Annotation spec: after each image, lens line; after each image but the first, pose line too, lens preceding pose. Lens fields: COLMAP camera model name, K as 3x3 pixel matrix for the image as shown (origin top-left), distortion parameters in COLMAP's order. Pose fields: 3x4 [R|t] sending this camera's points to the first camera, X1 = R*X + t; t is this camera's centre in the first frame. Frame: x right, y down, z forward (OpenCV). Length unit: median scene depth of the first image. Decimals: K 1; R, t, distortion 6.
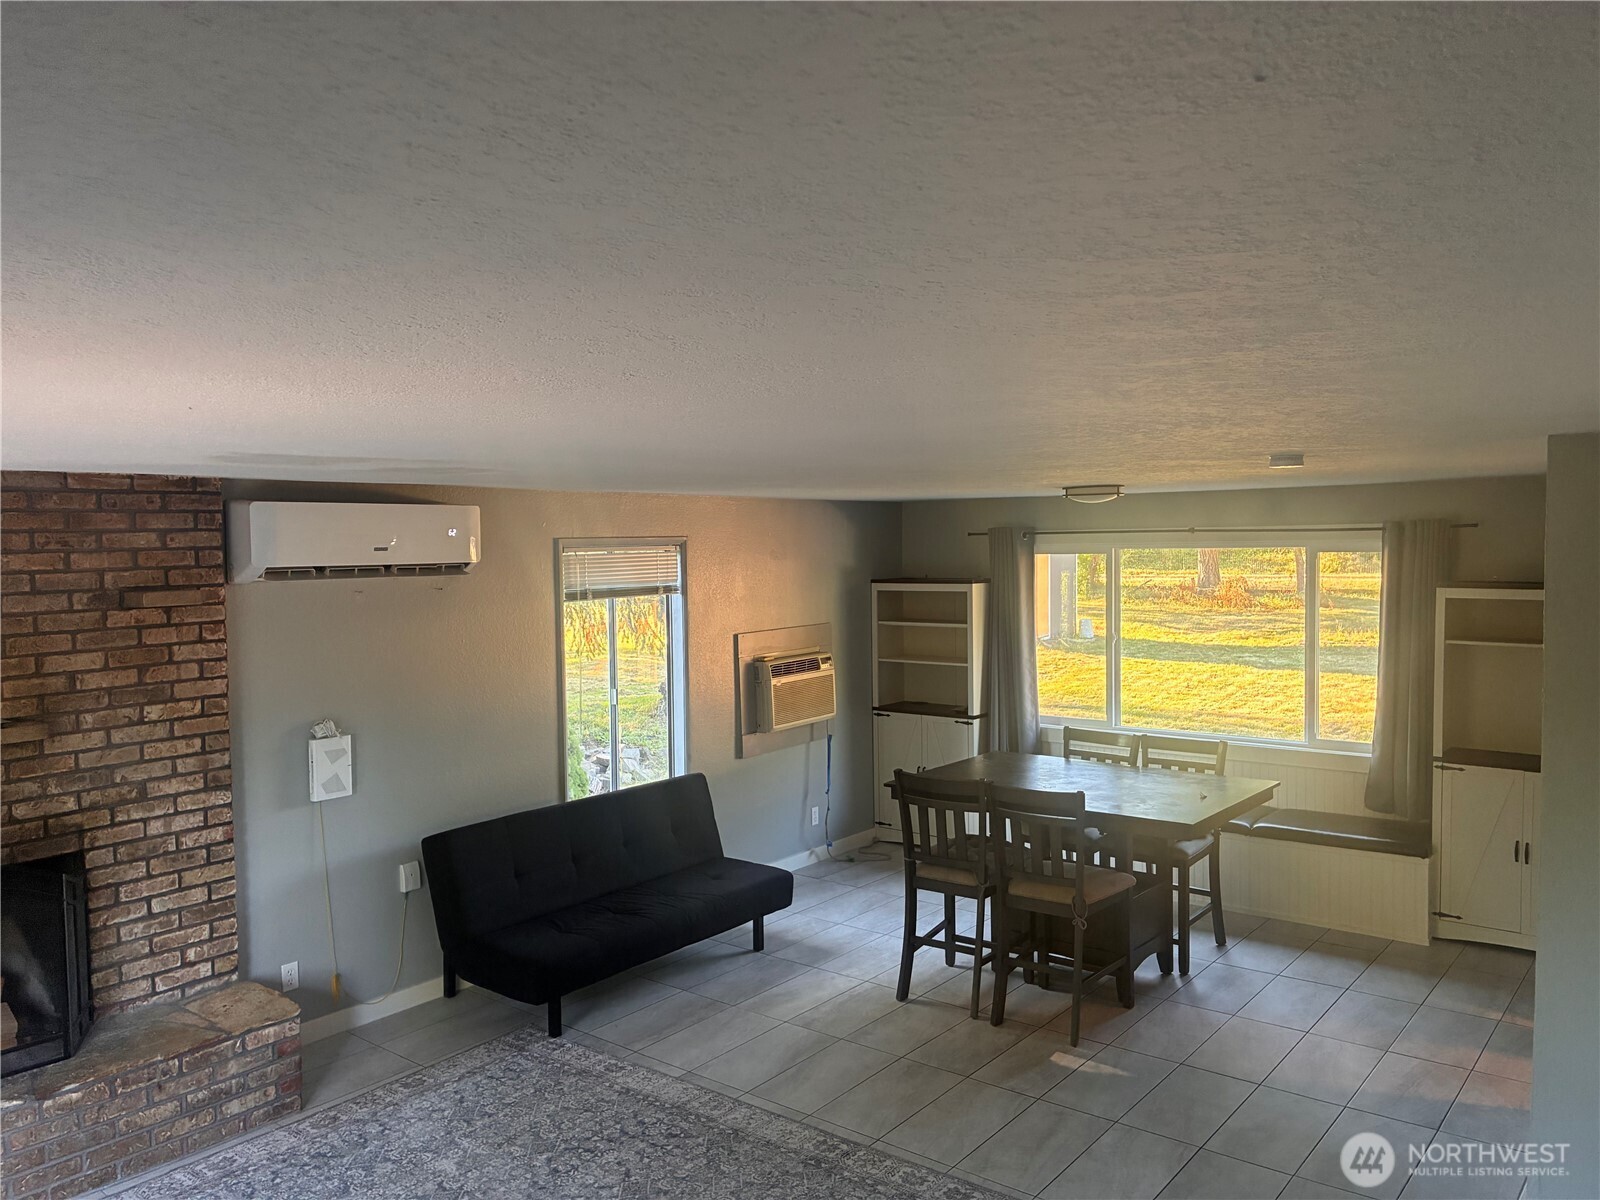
lens RADIAL K [[1230.8, 0, 798.1], [0, 1230.8, 636.7], [0, 0, 1]] dist [0.085808, -0.145577]
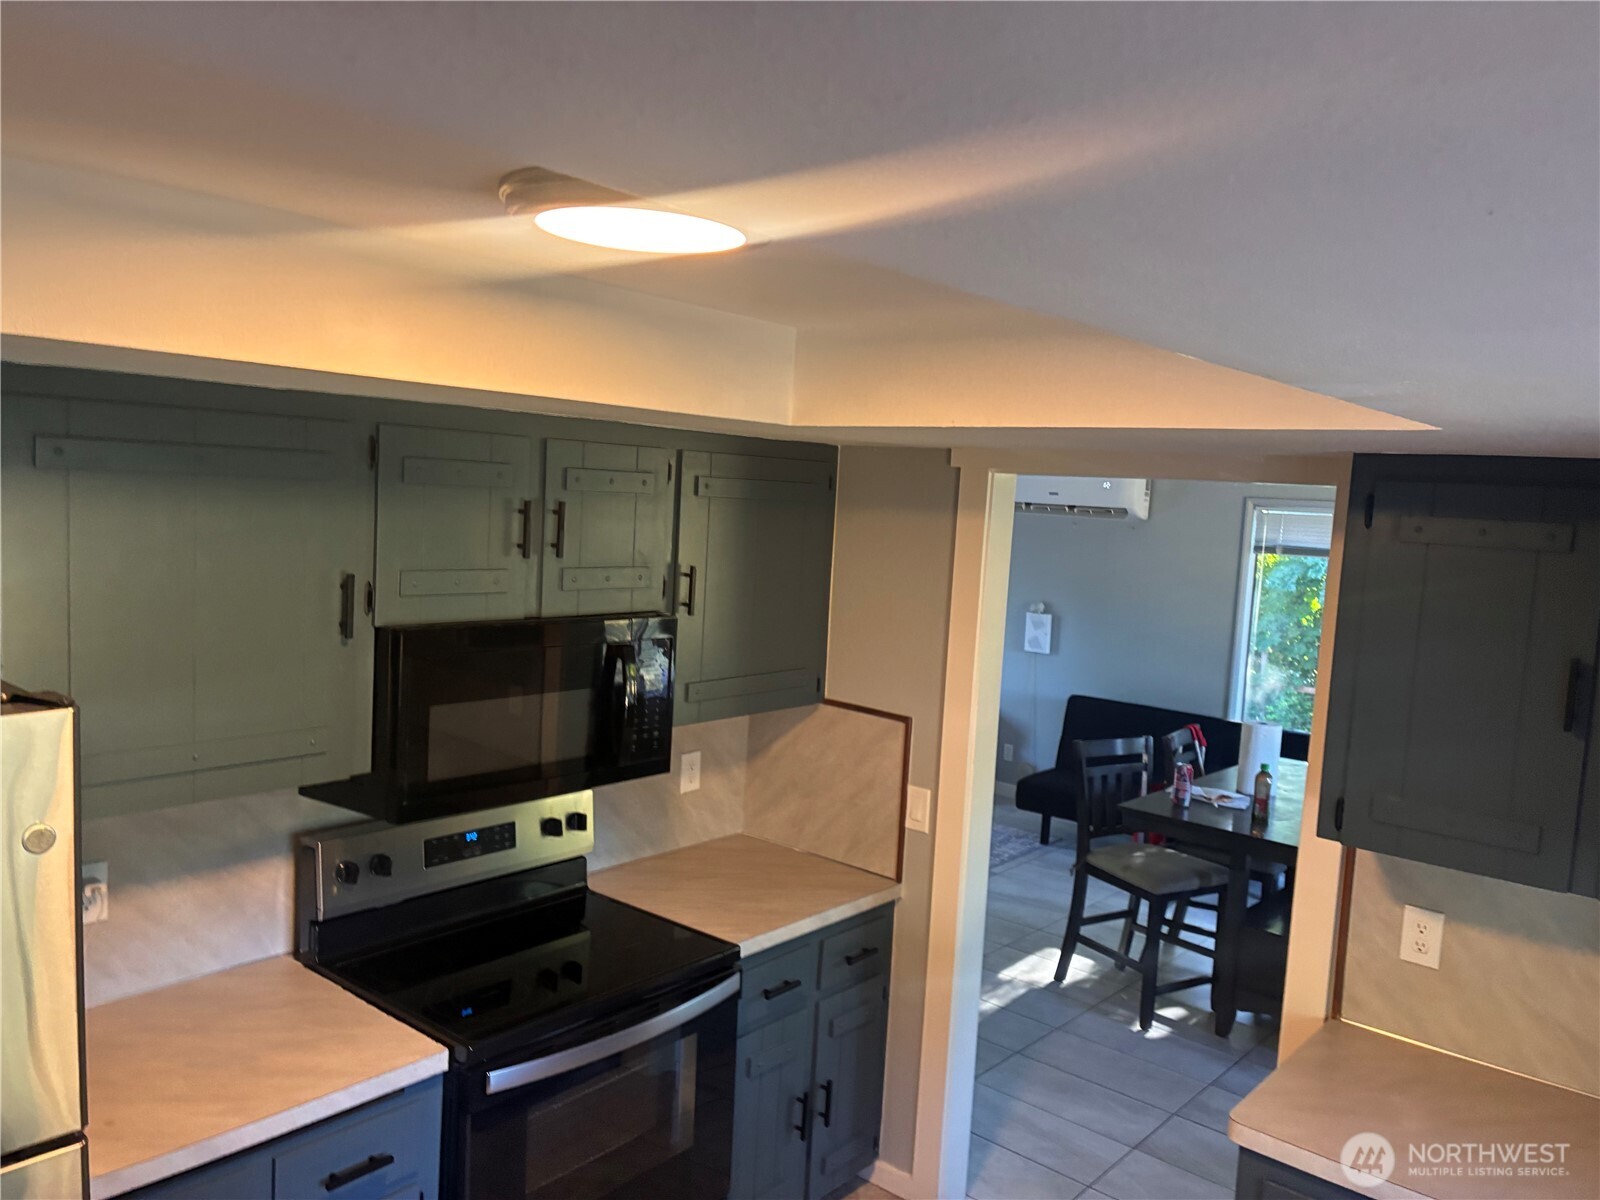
lens RADIAL K [[1230.8, 0, 798.1], [0, 1230.8, 636.7], [0, 0, 1]] dist [0.085808, -0.145577]
pose [[-0.073104, 0.123485, -0.989650, 1.363252], [-0.137949, 0.981515, 0.132660, -0.063047], [0.987738, 0.146220, -0.054718, 0.896085]]
